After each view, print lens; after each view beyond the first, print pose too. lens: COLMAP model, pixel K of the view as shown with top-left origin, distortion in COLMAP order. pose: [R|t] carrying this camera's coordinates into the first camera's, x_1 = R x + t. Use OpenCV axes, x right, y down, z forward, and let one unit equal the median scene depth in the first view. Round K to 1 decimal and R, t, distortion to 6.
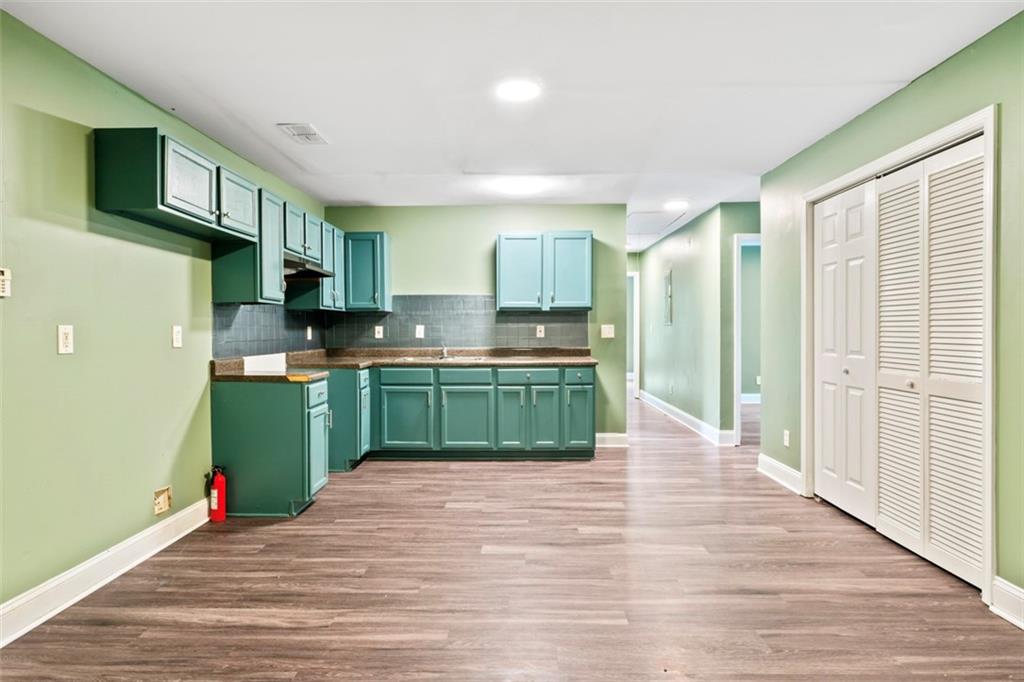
lens RADIAL K [[569.1, 0, 508.0], [0, 569.1, 339.0], [0, 0, 1]] dist [0.005567, -0.002547]
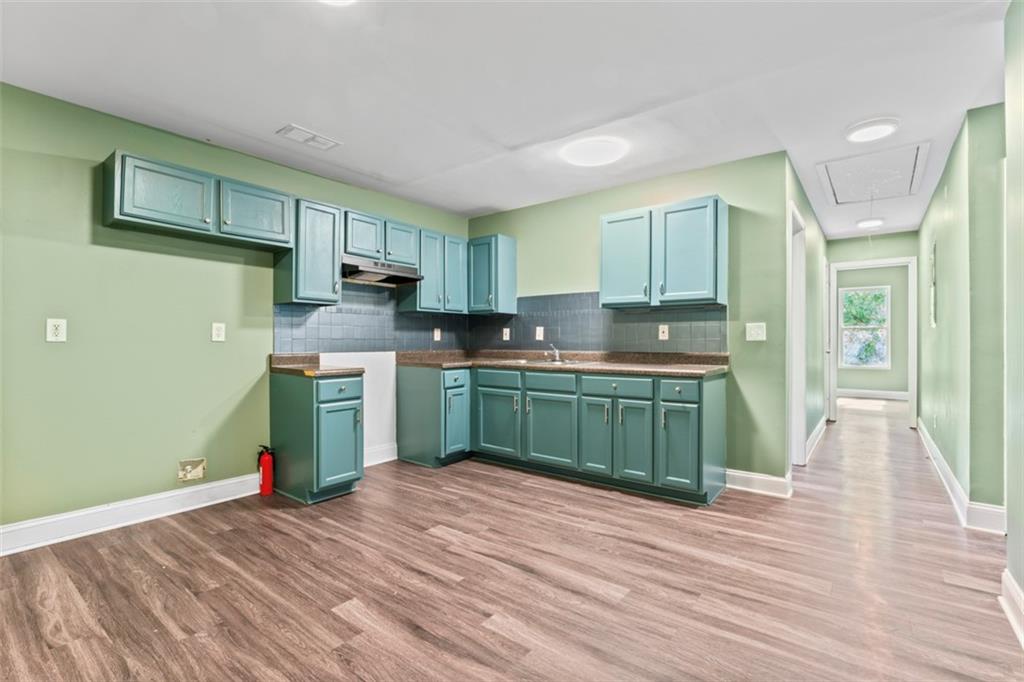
lens RADIAL K [[468.7, 0, 510.2], [0, 468.7, 341.1], [0, 0, 1]] dist [-0.004564, 0.001189]
pose [[0.802635, 0.004485, -0.596453, 0.420054], [-0.014001, 0.999838, -0.011324, 0.014516], [0.596306, 0.017440, 0.802568, 0.507630]]
